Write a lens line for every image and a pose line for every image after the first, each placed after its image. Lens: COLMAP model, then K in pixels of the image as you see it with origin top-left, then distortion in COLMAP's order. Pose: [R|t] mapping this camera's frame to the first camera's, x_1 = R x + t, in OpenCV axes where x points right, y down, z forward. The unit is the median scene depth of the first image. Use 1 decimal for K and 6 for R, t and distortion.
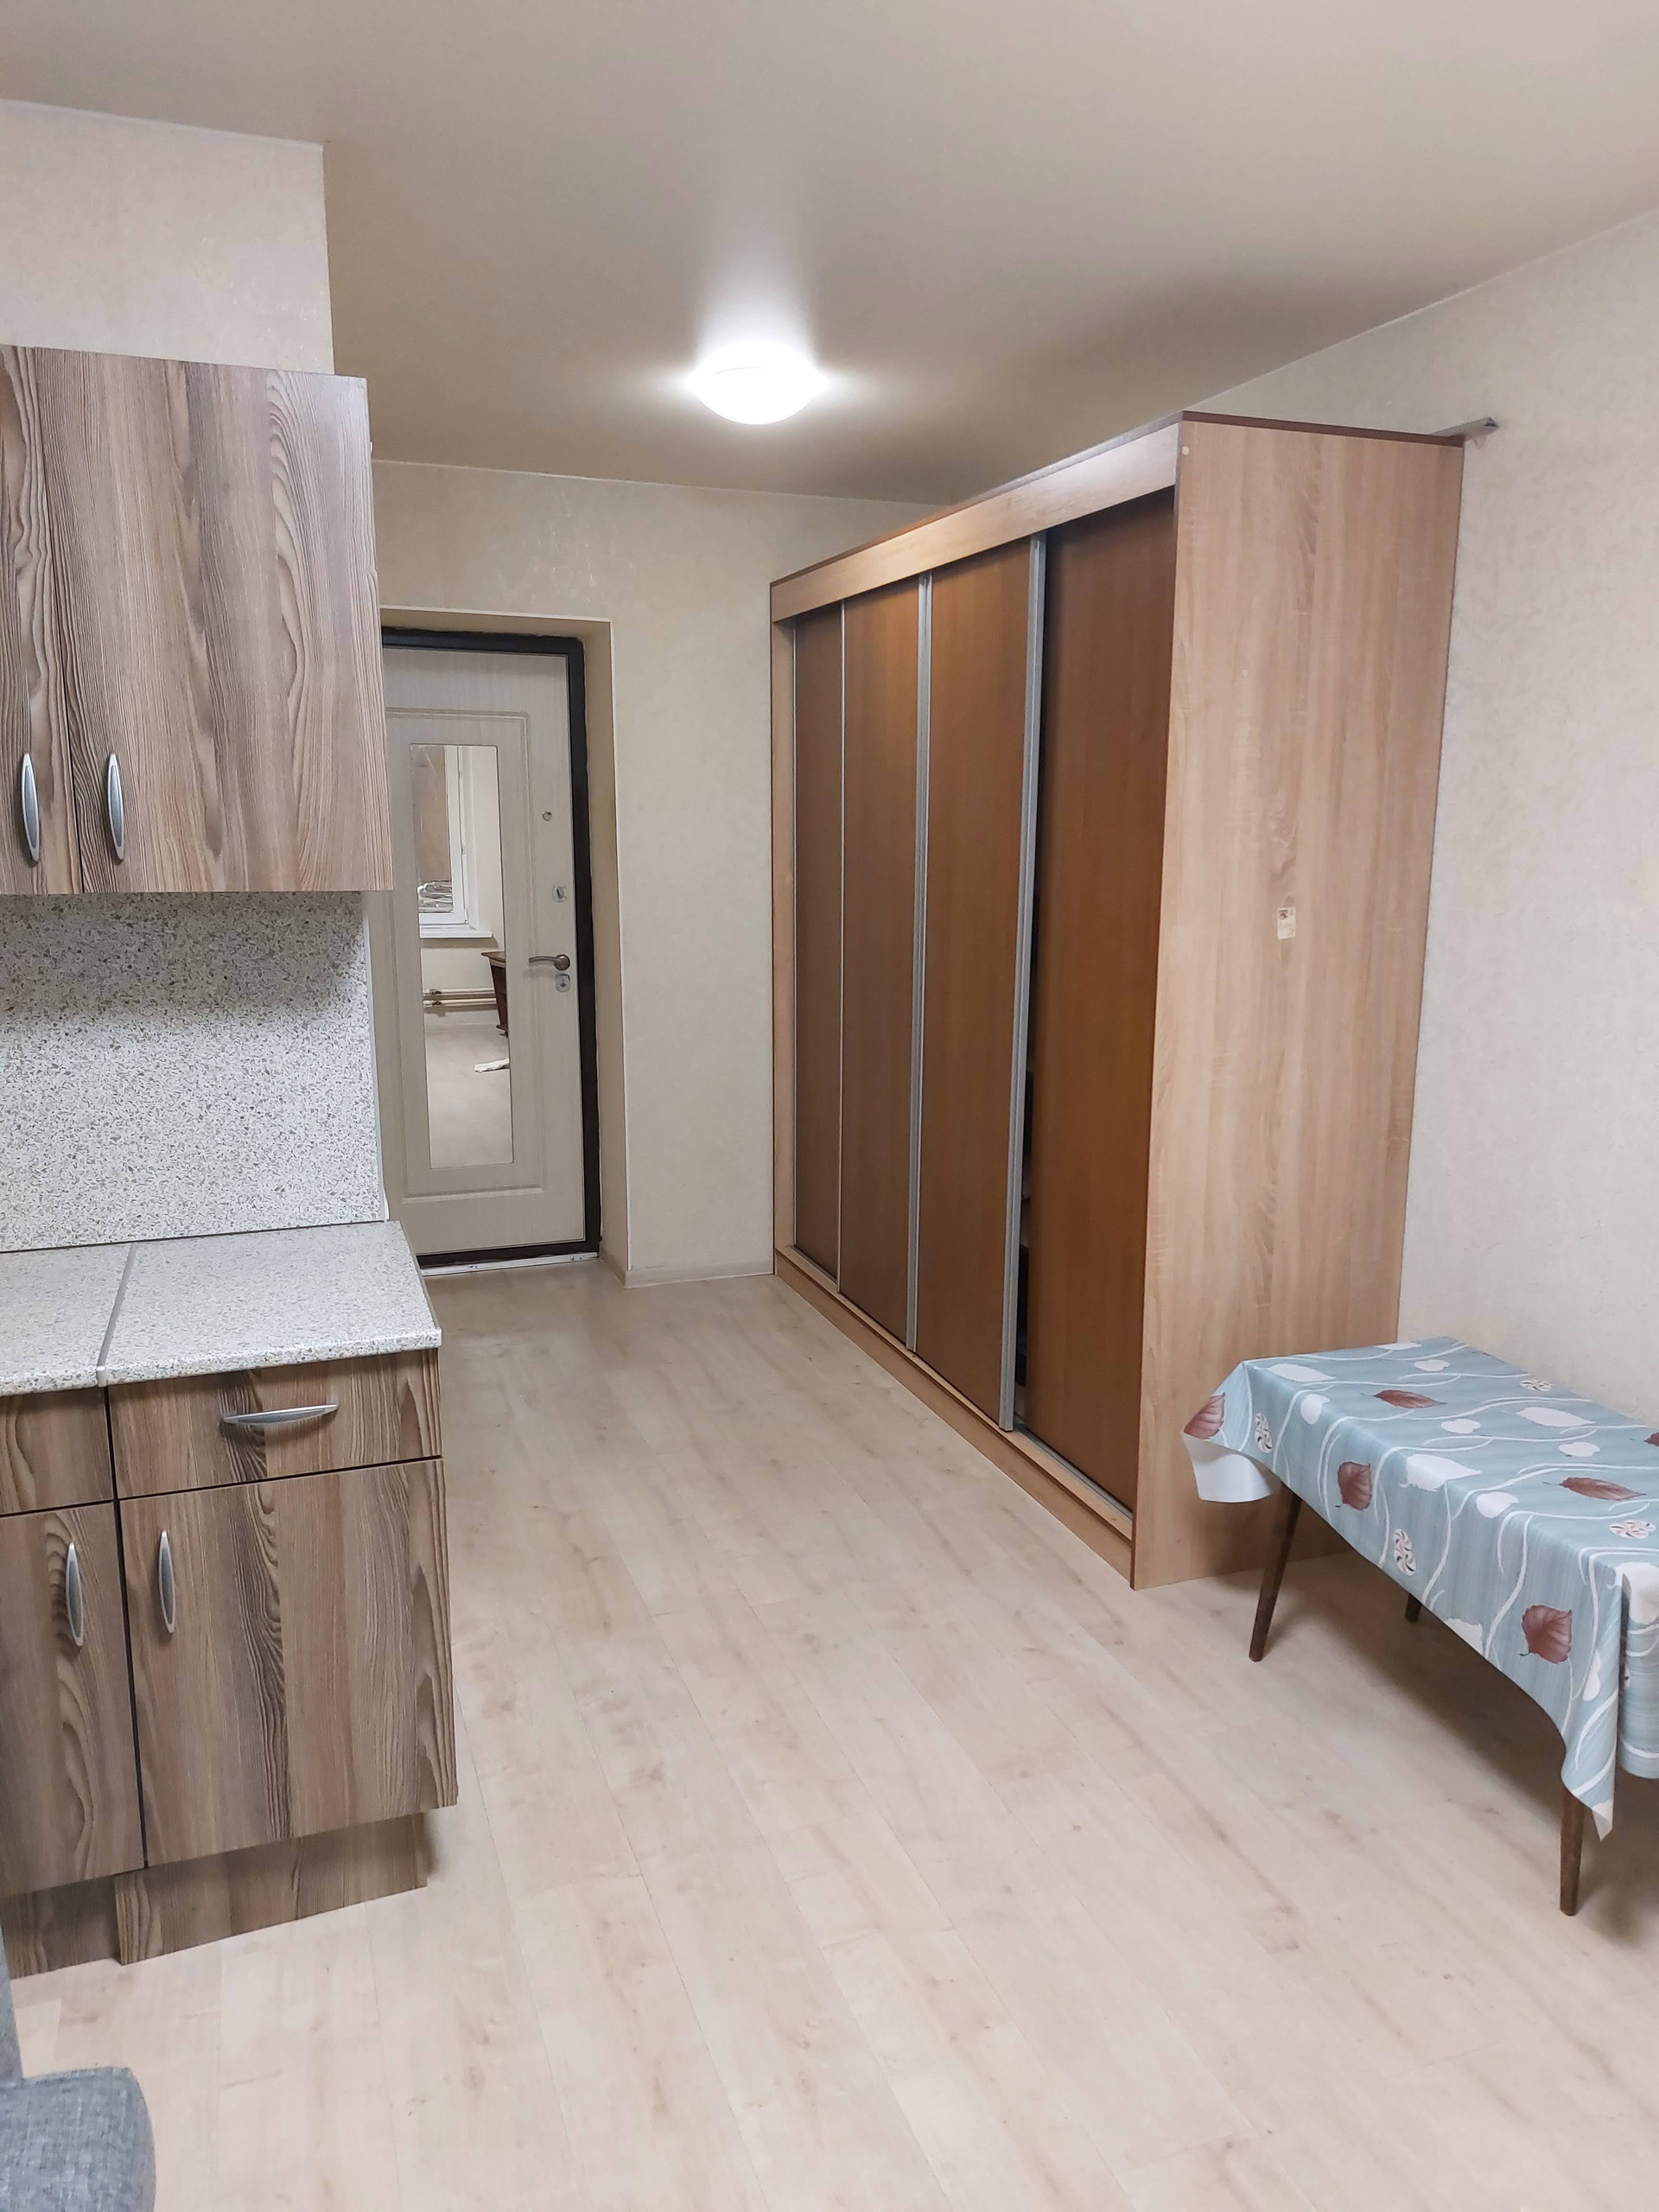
lens RADIAL K [[1570.6, 0, 839.4], [0, 1570.6, 1120.9], [0, 0, 1]] dist [0.098486, -0.155181]
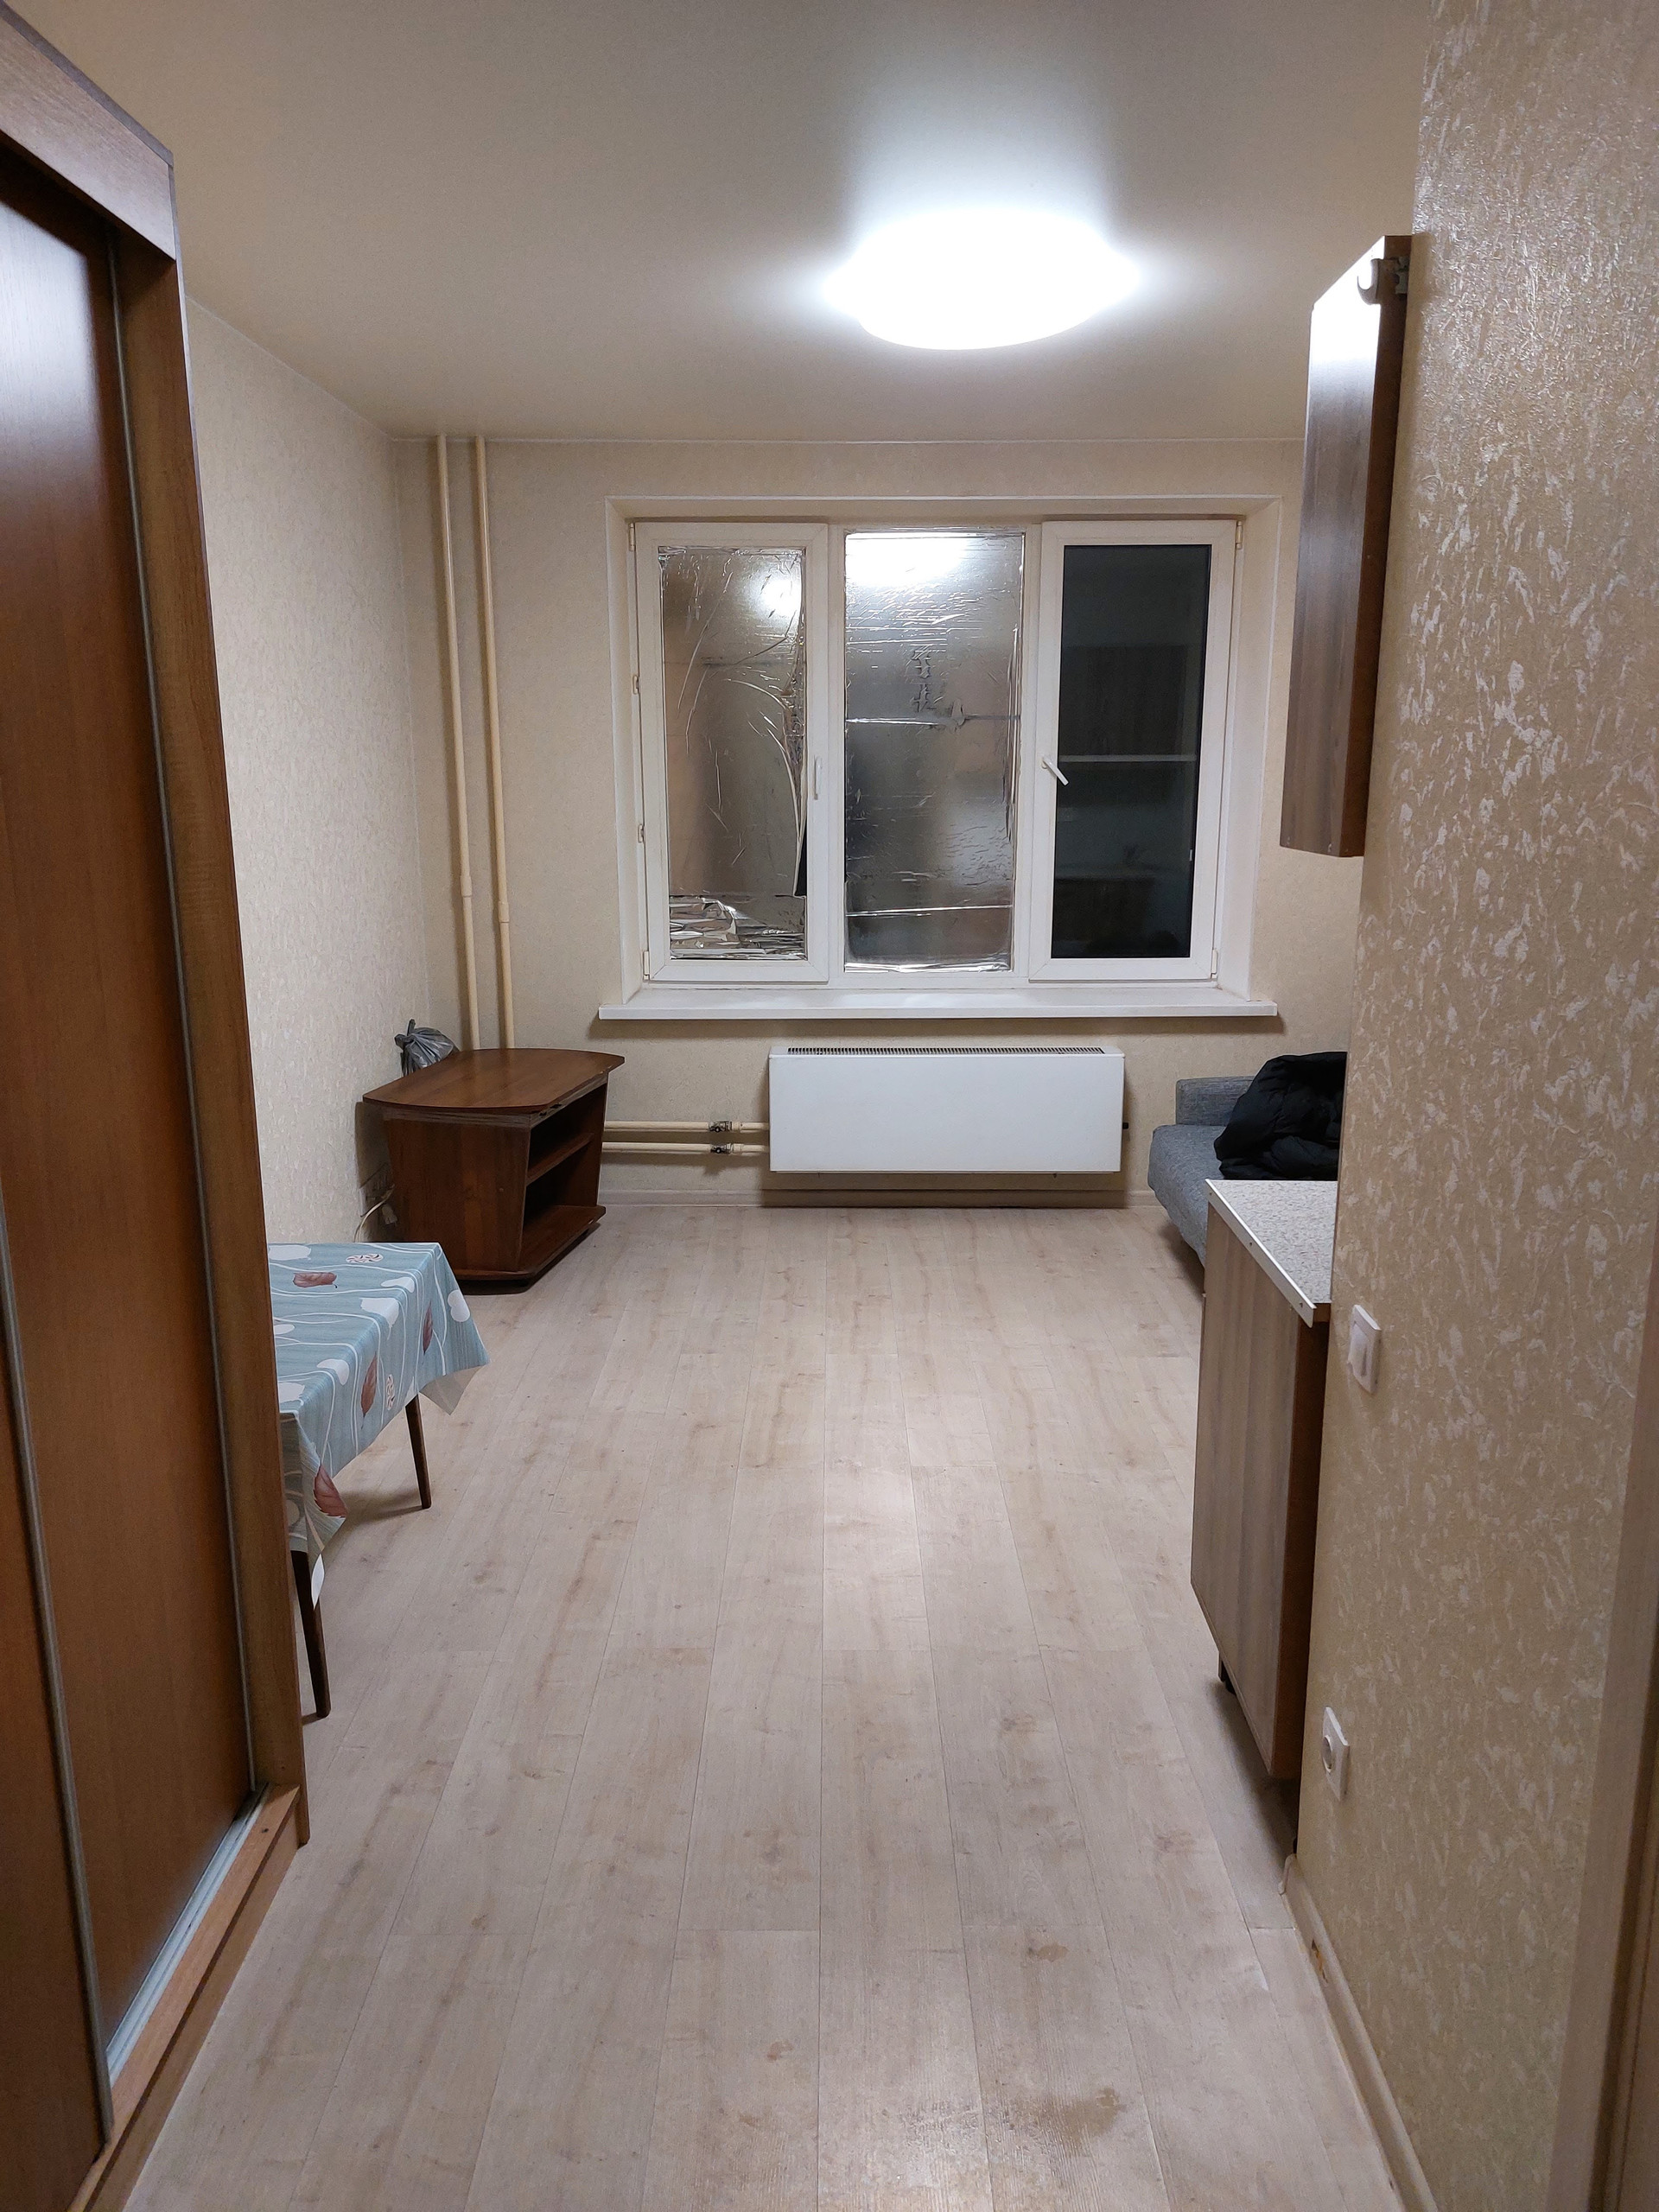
lens RADIAL K [[1570.6, 0, 839.4], [0, 1570.6, 1120.9], [0, 0, 1]] dist [0.098486, -0.155181]
pose [[-0.938944, -0.082016, 0.334152, -0.336095], [0.062577, 0.914271, 0.400242, -0.365122], [-0.338332, 0.396715, -0.853316, 1.831720]]
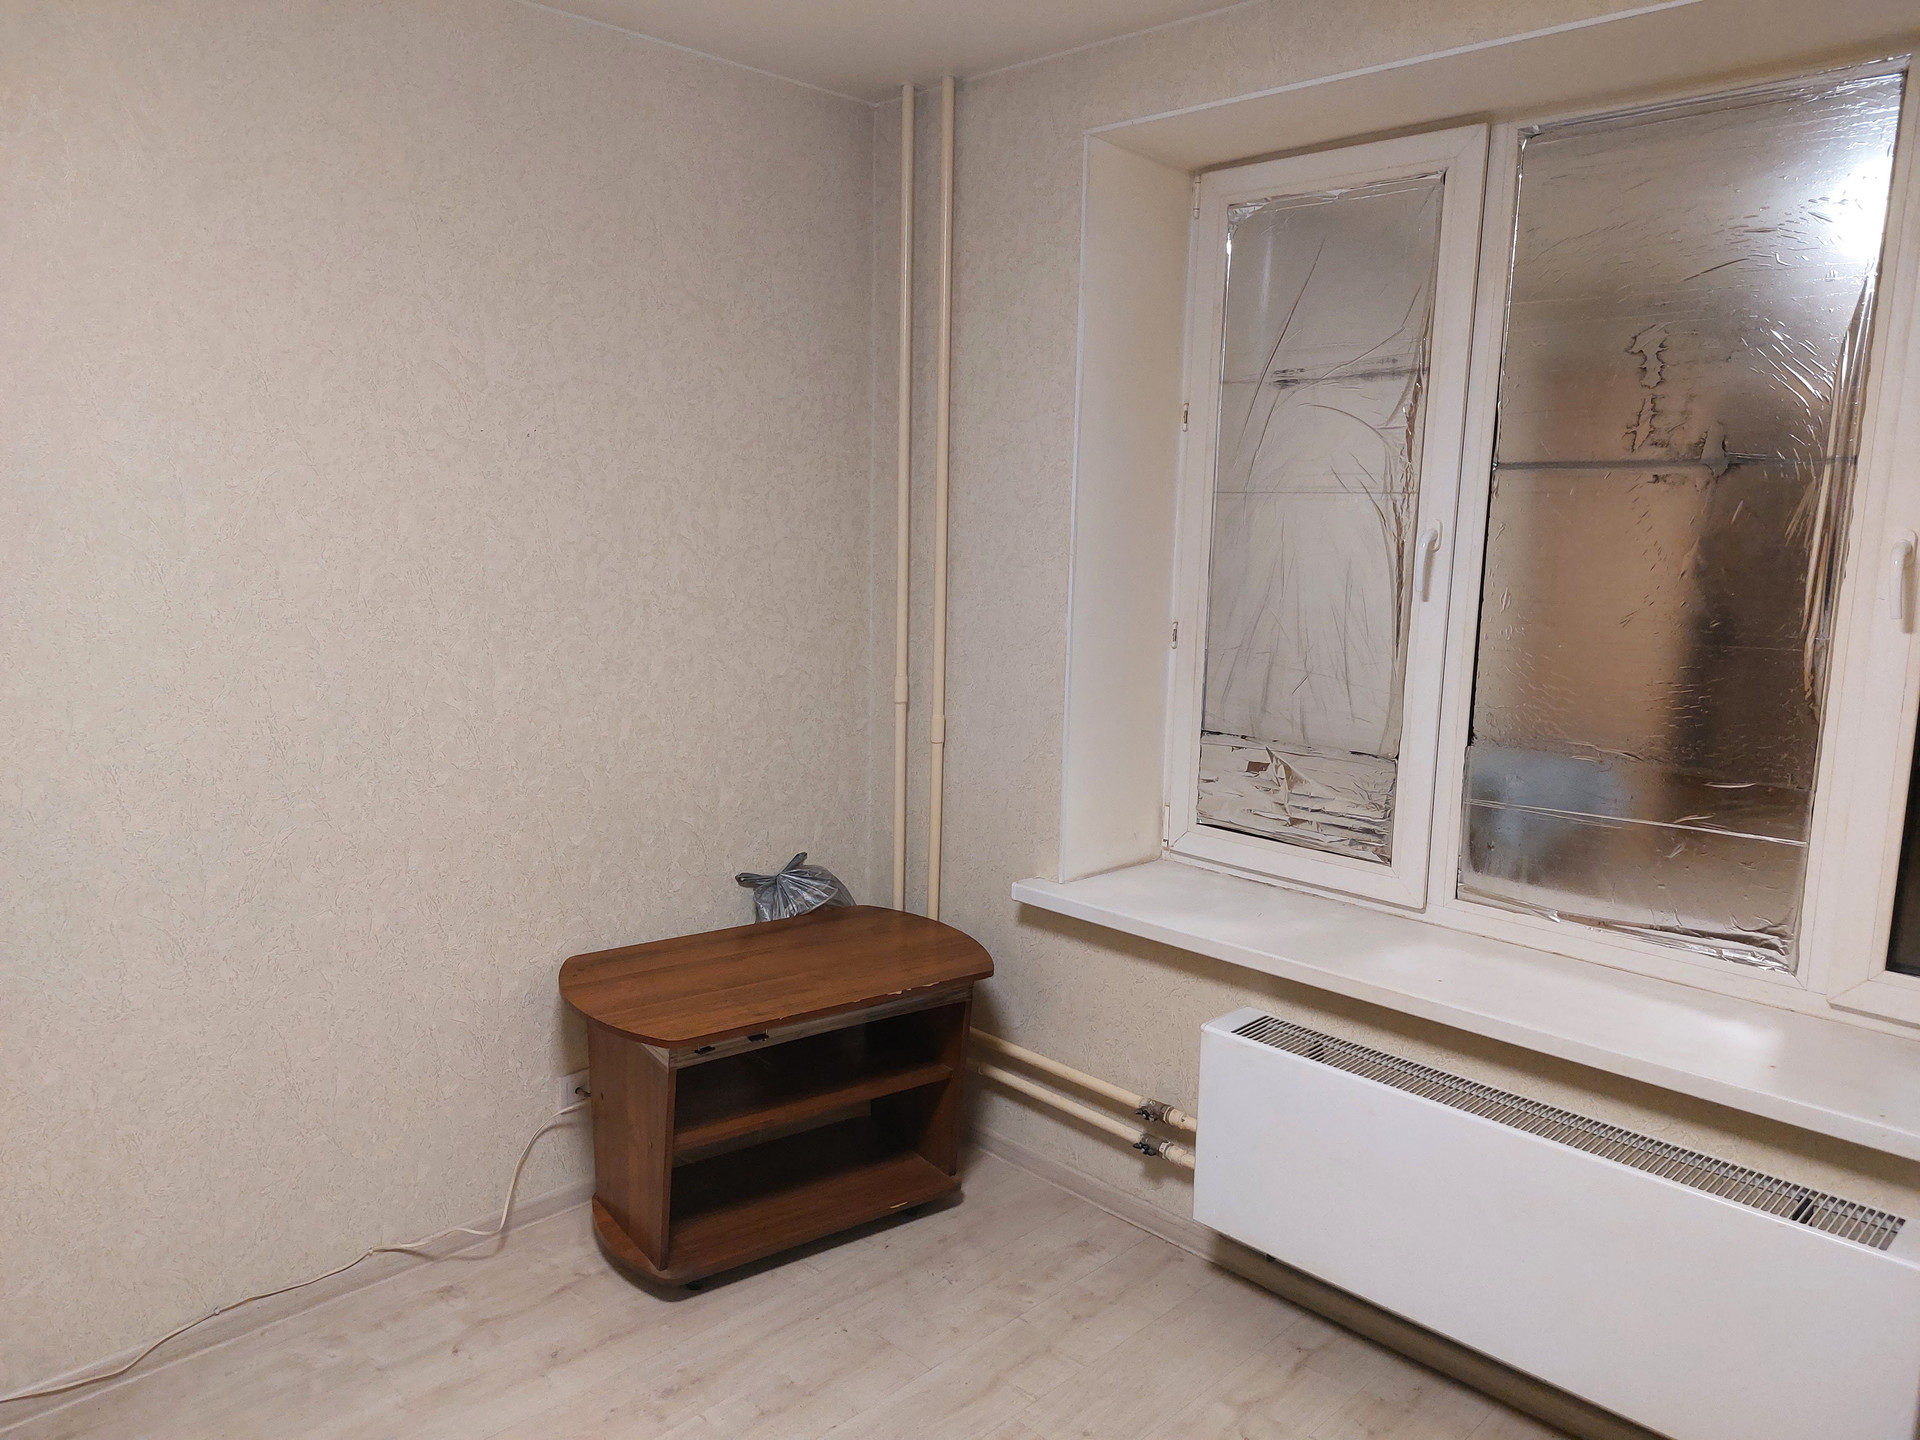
lens RADIAL K [[1363.3, 0, 960.0], [0, 1363.3, 720.0], [0, 0, 1]] dist [0.098486, -0.155181]
pose [[-0.423254, -0.160407, 0.891698, -0.376808], [0.152829, 0.957459, 0.244779, -0.128208], [-0.893028, 0.239881, -0.380733, 0.539831]]
